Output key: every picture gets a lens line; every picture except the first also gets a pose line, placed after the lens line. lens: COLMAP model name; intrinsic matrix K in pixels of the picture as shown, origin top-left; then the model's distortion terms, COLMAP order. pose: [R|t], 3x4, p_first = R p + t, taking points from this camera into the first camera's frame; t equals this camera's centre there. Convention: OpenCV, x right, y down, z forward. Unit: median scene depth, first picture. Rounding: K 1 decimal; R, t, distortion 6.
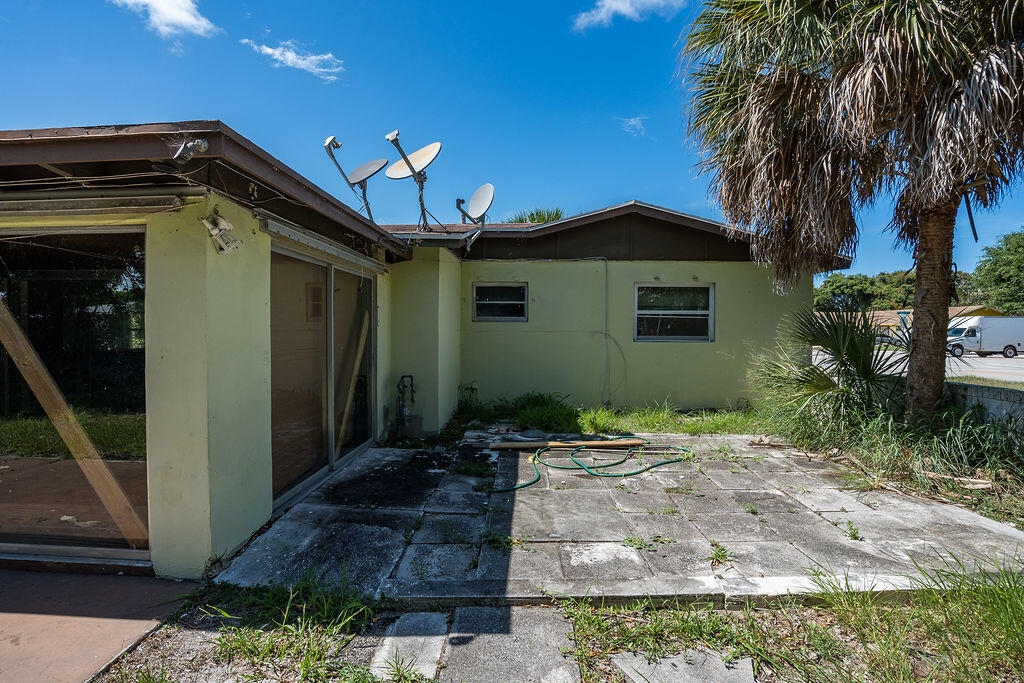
lens RADIAL K [[481.0, 0, 510.3], [0, 481.0, 338.1], [0, 0, 1]] dist [-0.068778, 0.026211]
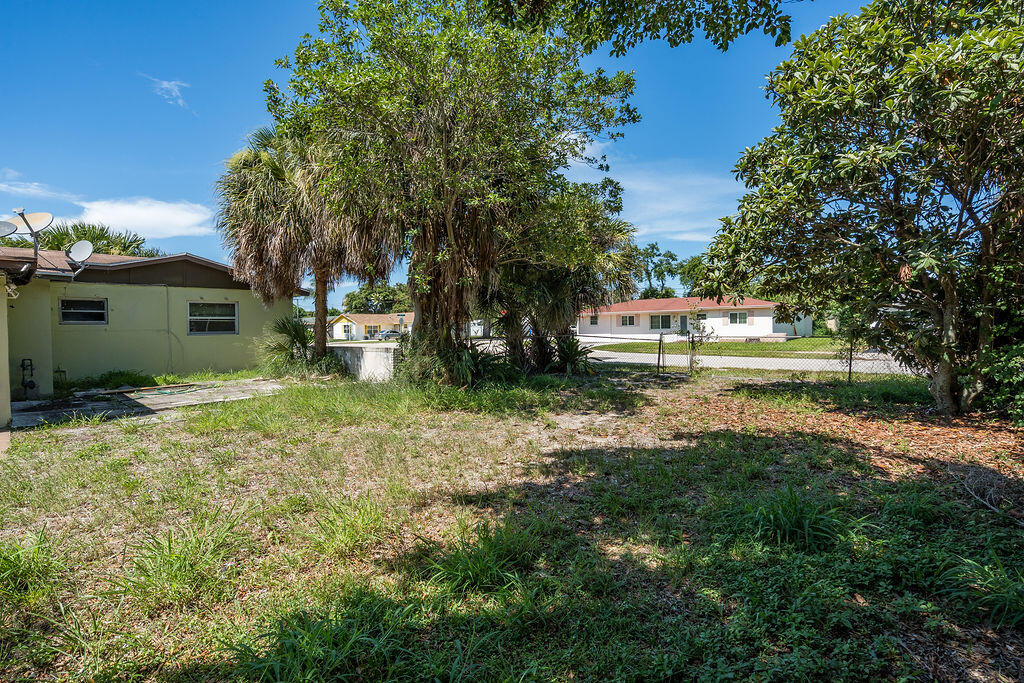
lens RADIAL K [[481.0, 0, 510.3], [0, 481.0, 338.1], [0, 0, 1]] dist [-0.068778, 0.026211]
pose [[0.641559, -0.029395, 0.766511, -0.276281], [0.030177, 0.999459, 0.013070, 0.029460], [-0.766480, 0.014745, 0.642099, -0.925059]]
